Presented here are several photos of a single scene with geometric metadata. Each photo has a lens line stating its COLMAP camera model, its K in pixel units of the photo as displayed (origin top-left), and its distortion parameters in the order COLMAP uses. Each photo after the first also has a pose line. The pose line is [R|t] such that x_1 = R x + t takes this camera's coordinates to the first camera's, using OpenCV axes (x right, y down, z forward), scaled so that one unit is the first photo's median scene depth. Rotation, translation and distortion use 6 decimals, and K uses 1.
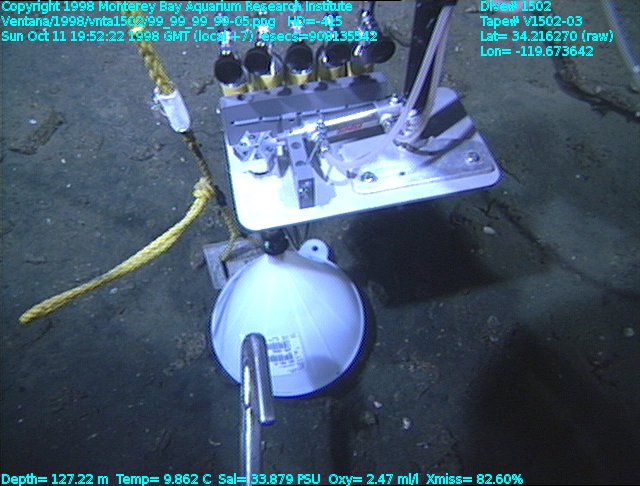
lens RADIAL K [[466.7, 0, 320.0], [0, 466.7, 243.0], [0, 0, 1]] dist [-0.026997, 0.076311]
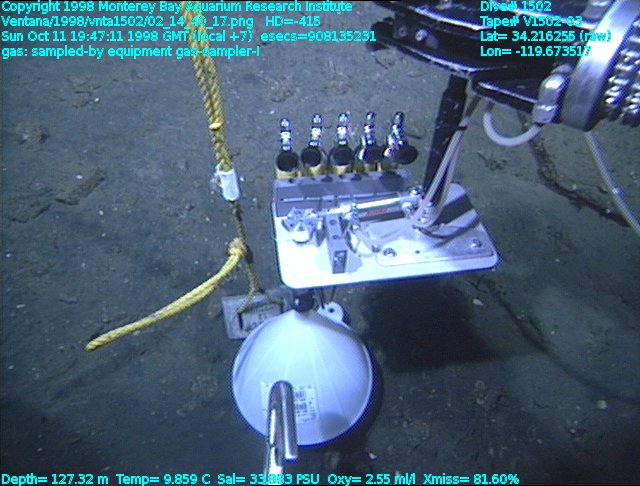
lens RADIAL K [[450.3, 0, 314.4], [0, 450.3, 250.7], [0, 0, 1]] dist [-0.022225, 0.067799]
pose [[0.997187, 0.074138, 0.010997, -0.056670], [-0.072376, 0.990642, -0.115713, 0.002994], [-0.019473, 0.114592, 0.993222, -0.089898]]
